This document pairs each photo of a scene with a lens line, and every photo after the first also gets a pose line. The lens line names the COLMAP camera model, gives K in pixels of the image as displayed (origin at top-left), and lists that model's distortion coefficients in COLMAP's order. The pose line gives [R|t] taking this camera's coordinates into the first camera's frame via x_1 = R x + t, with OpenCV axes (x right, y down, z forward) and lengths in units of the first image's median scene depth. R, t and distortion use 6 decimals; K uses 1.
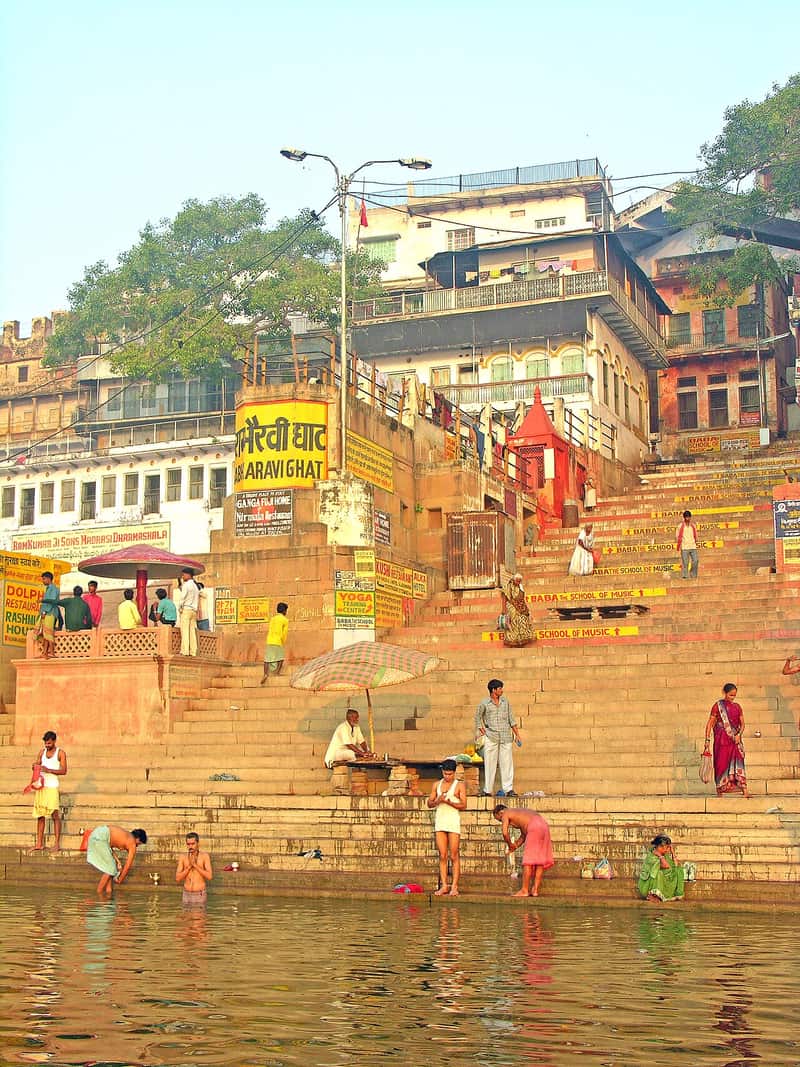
lens RADIAL K [[1556.3, 0, 400.0], [0, 1556.3, 533.5], [0, 0, 1]] dist [-0.068081, 0.041117]
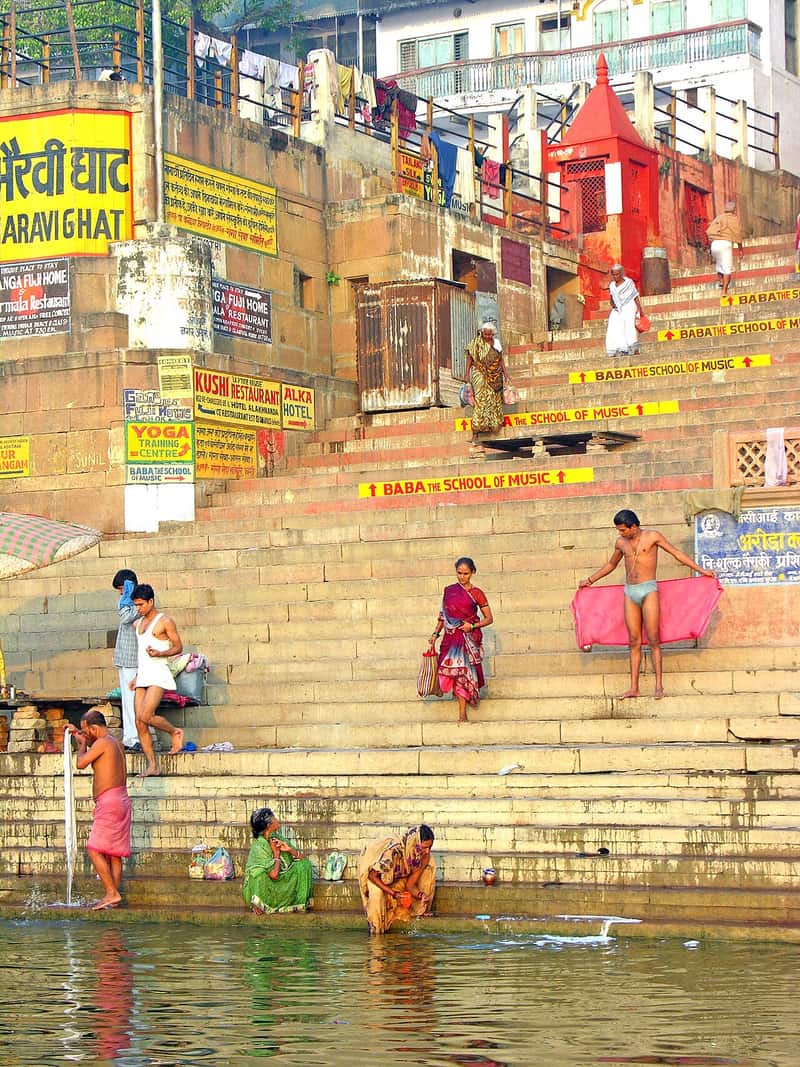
lens RADIAL K [[2669.4, 0, 400.0], [0, 2669.4, 533.5], [0, 0, 1]] dist [0.071974, 1.900076]
pose [[0.991837, -0.025770, -0.124880, 0.185861], [0.036674, 0.995635, 0.085824, -0.006152], [0.122123, -0.089703, 0.988453, -0.037752]]
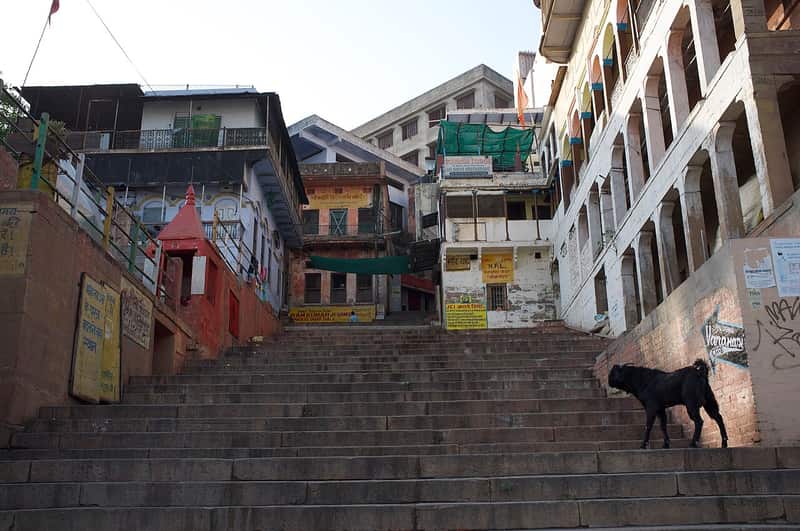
lens RADIAL K [[802.6, 0, 400.0], [0, 802.6, 265.5], [0, 0, 1]] dist [-0.081504, 0.000033]
pose [[0.934587, 0.105365, 0.339772, 0.072743], [-0.046602, 0.983161, -0.176700, 0.019695], [-0.352669, 0.149308, 0.923760, 0.807669]]
